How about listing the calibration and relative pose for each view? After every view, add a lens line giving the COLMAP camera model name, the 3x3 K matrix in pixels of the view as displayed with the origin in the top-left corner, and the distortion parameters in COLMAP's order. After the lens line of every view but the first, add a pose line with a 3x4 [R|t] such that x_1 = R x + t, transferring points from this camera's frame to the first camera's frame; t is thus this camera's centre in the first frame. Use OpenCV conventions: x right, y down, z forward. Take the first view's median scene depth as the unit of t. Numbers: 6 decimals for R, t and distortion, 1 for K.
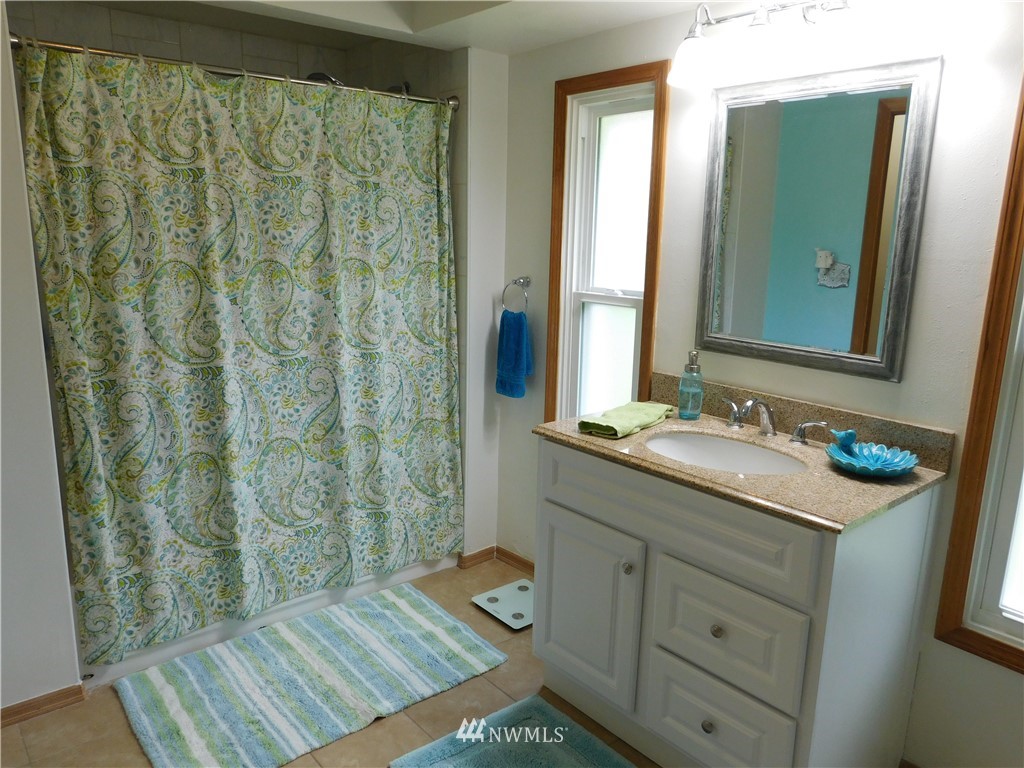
lens RADIAL K [[758.1, 0, 510.2], [0, 758.1, 390.3], [0, 0, 1]] dist [0.006351, -0.001771]
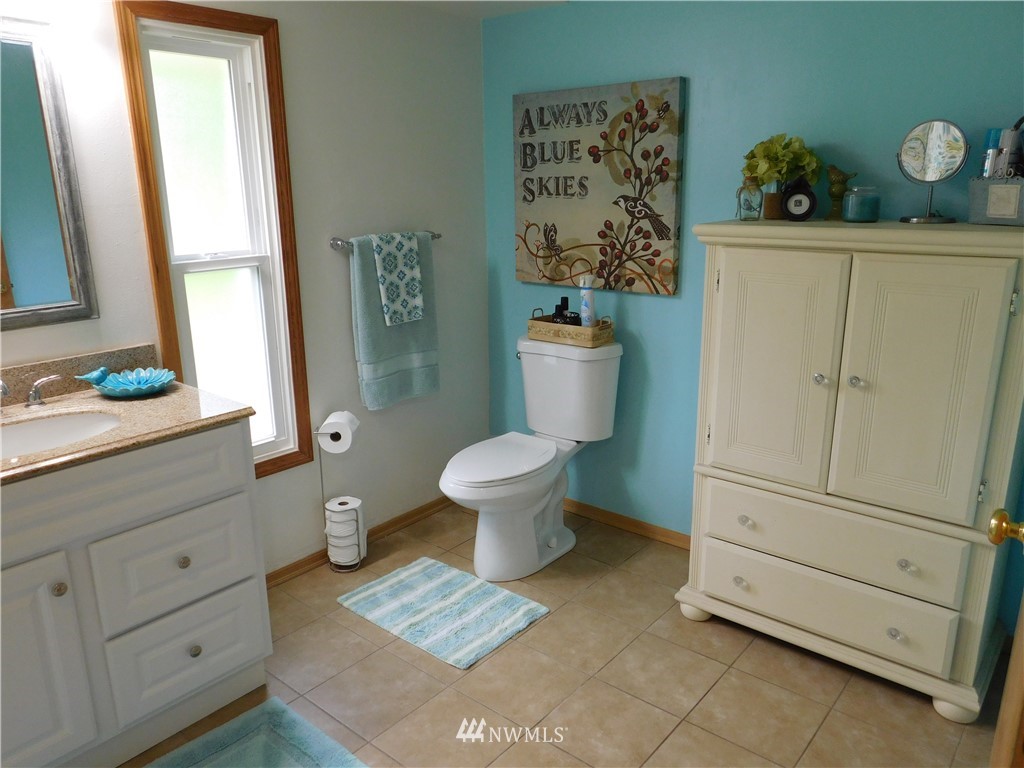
lens RADIAL K [[758.1, 0, 510.6], [0, 758.1, 382.1], [0, 0, 1]] dist [0.006351, -0.001771]
pose [[-0.184964, -0.271019, 0.944636, -0.724080], [0.213102, 0.927290, 0.307769, -0.143878], [-0.959362, 0.258230, -0.113761, 0.586146]]
